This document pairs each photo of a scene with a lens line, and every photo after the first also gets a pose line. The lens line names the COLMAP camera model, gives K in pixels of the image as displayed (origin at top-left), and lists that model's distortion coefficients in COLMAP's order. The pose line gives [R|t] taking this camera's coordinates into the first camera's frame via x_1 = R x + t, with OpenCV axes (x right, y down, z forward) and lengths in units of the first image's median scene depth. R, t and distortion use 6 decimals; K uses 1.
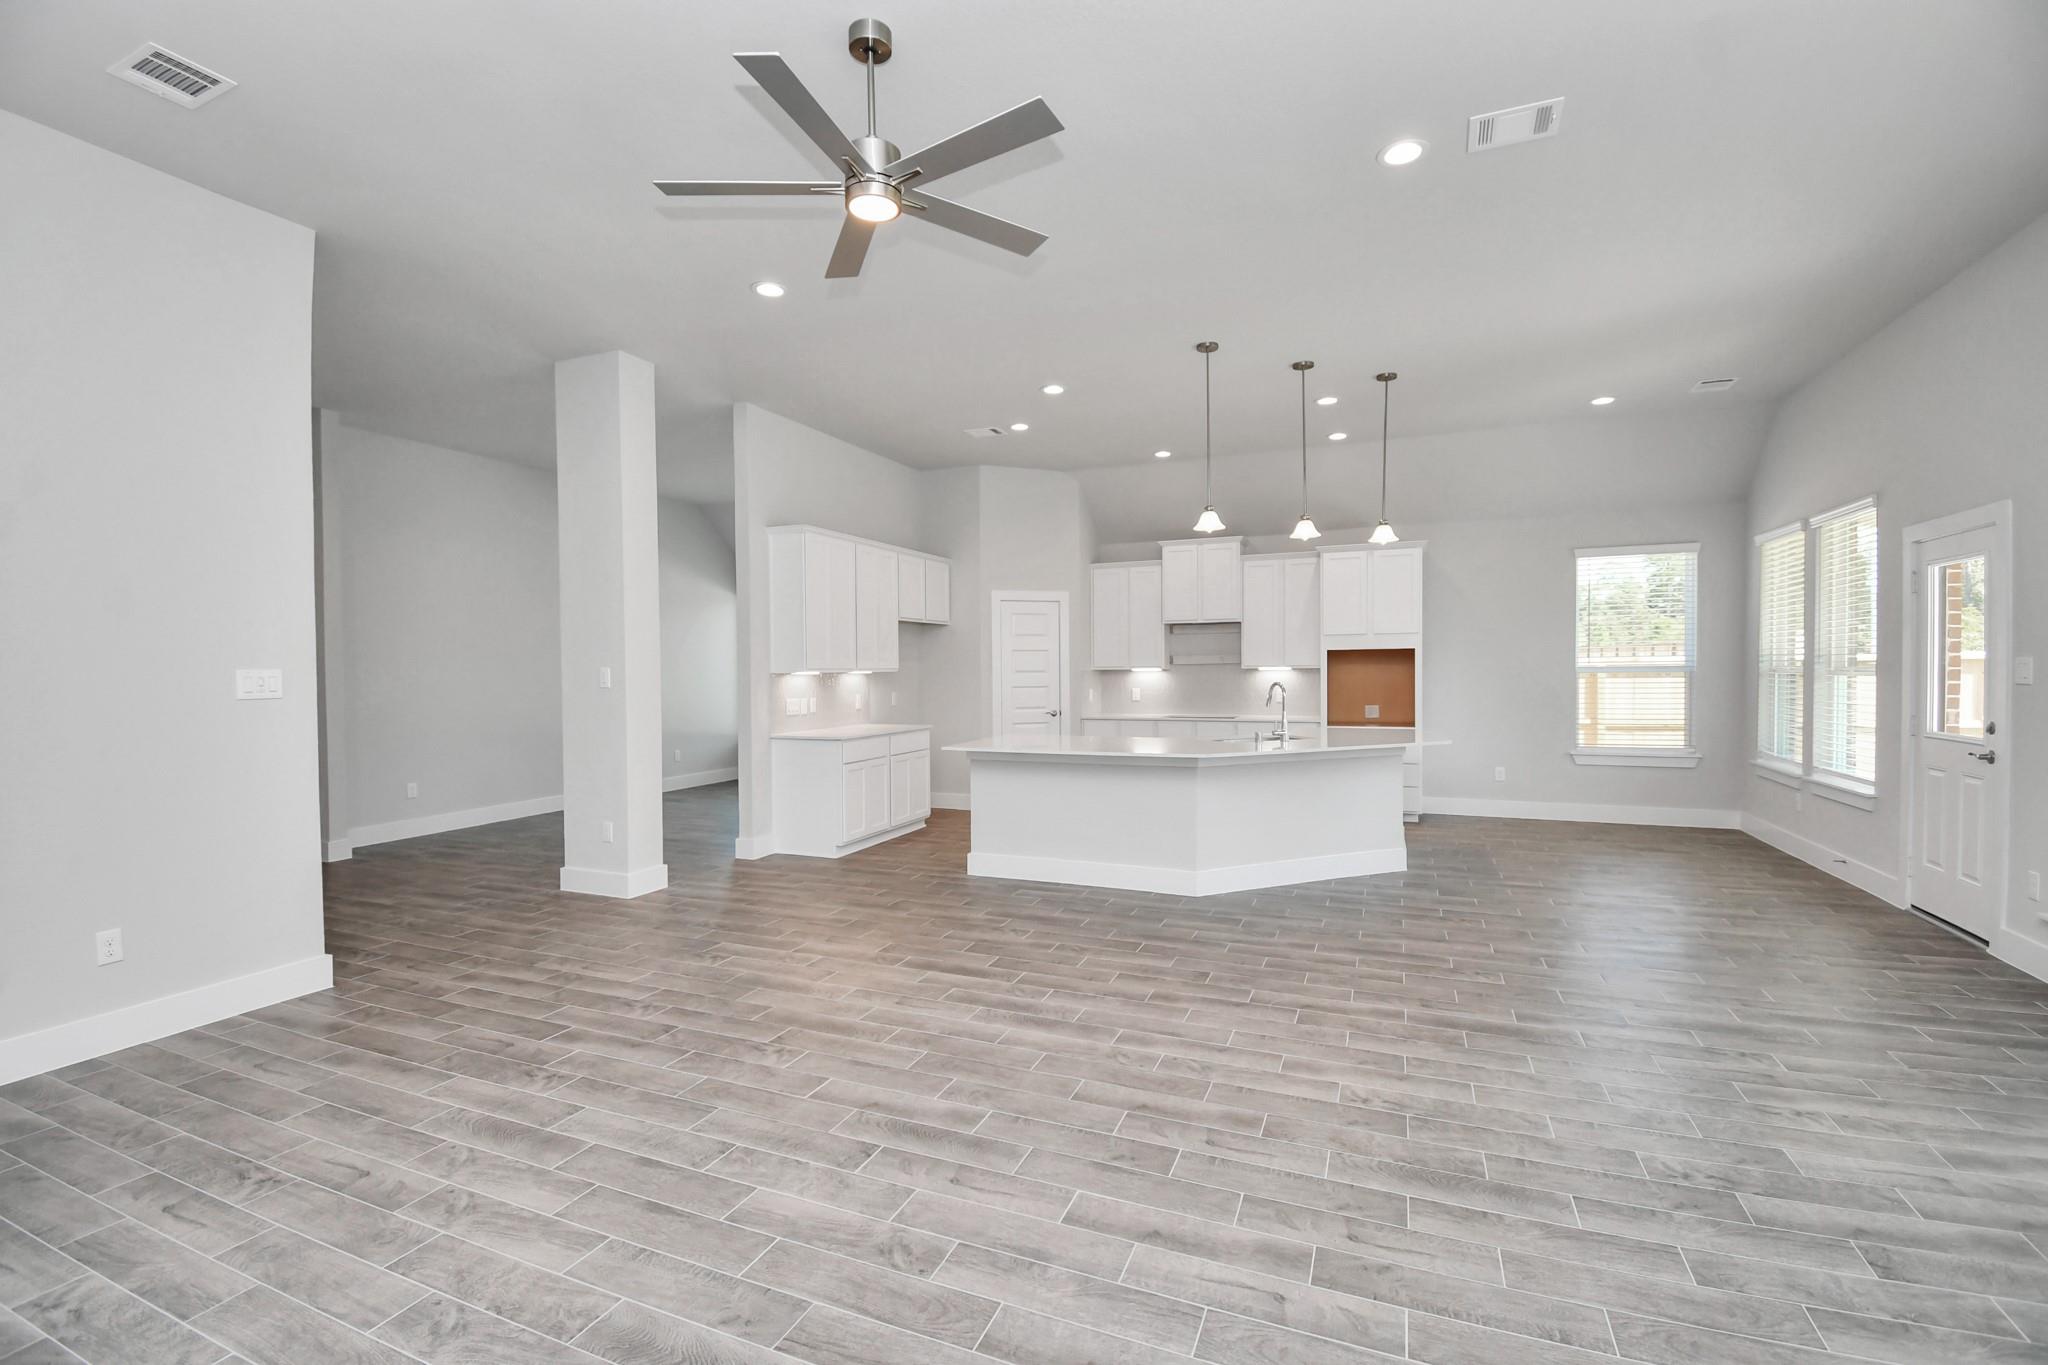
lens RADIAL K [[897.5, 0, 1015.6], [0, 897.5, 684.7], [0, 0, 1]] dist [0.024195, -0.027038]
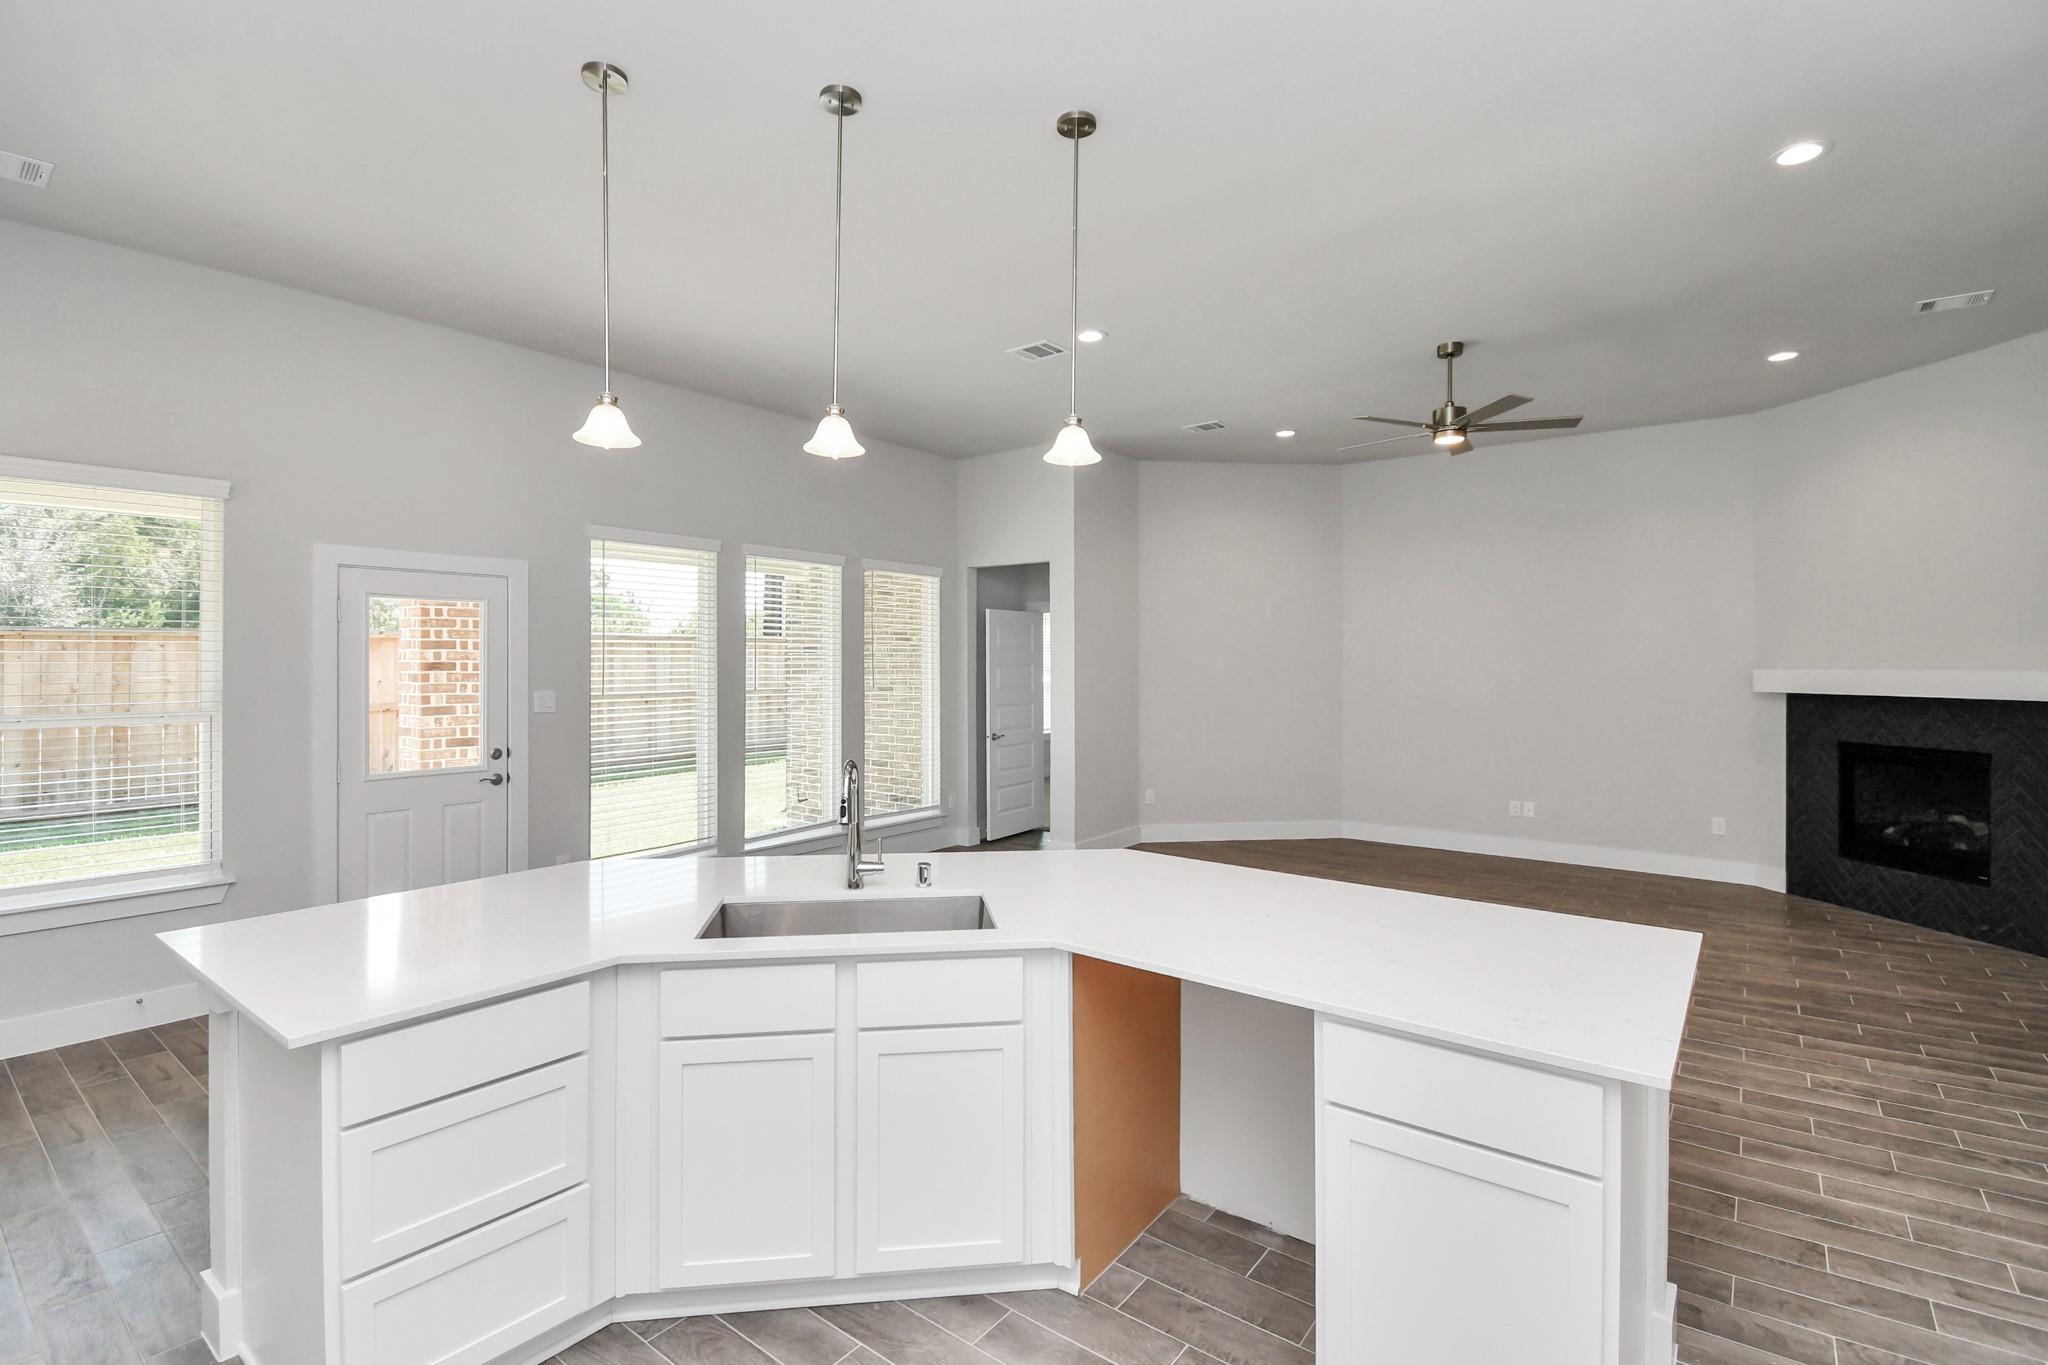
lens RADIAL K [[952.2, 0, 1009.7], [0, 952.2, 658.9], [0, 0, 1]] dist [0.029012, -0.031806]
pose [[-0.965677, 0.008222, 0.259617, 0.103613], [0.011620, 0.999866, 0.011558, -0.062650], [-0.259487, 0.014178, -0.965643, 1.576075]]
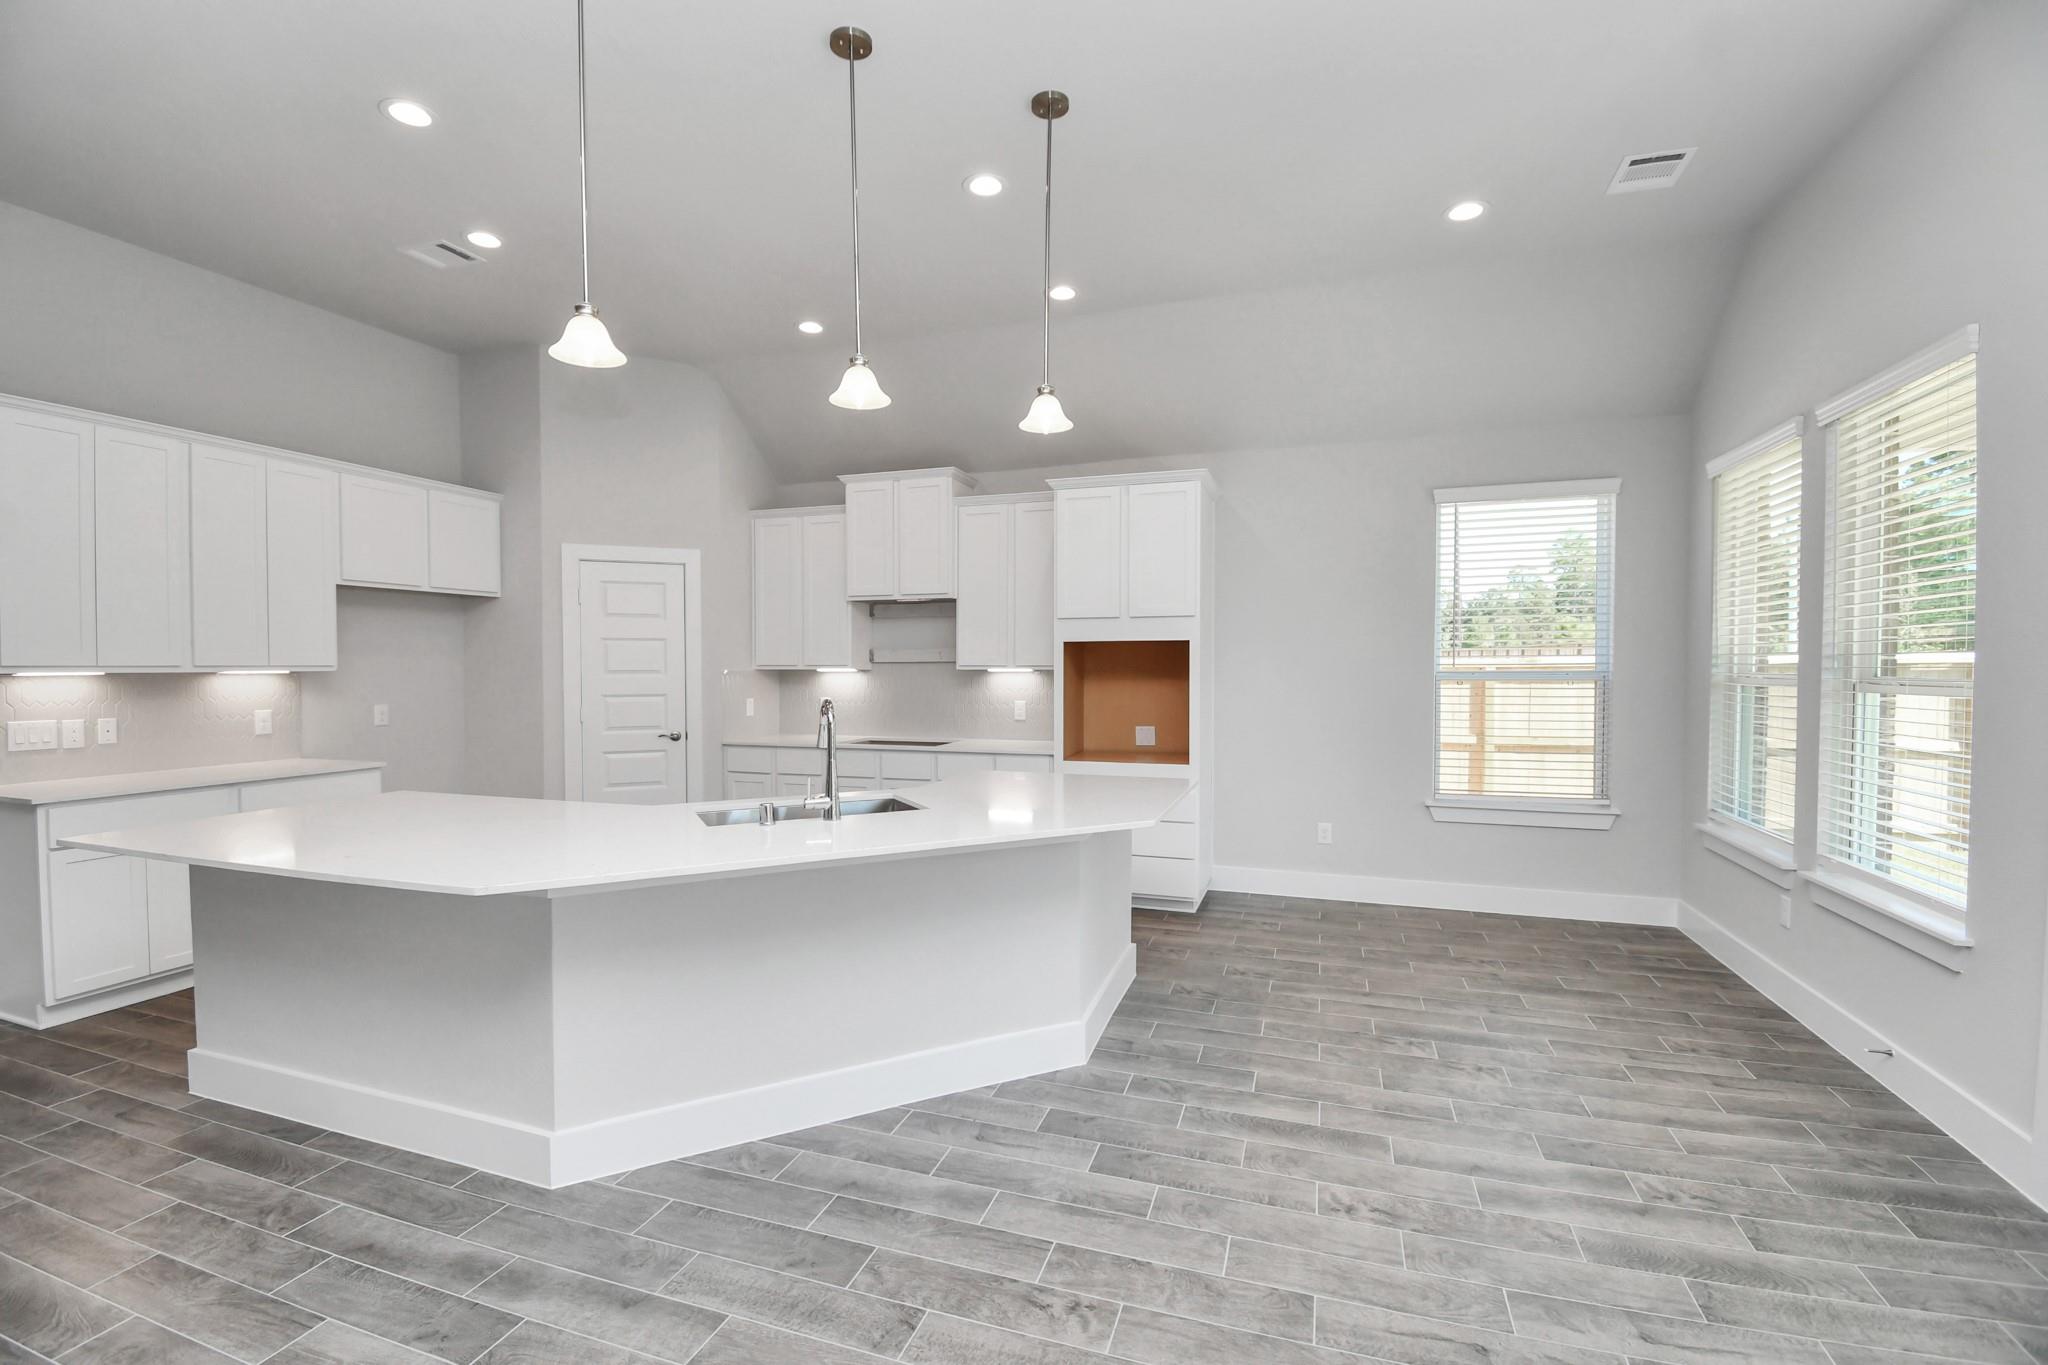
lens RADIAL K [[897.5, 0, 1015.6], [0, 897.5, 684.7], [0, 0, 1]] dist [0.024195, -0.027038]
pose [[0.997409, 0.005341, 0.071744, 0.398043], [-0.005611, 0.999978, 0.003559, -0.015209], [-0.071724, -0.003952, 0.997417, 0.545134]]
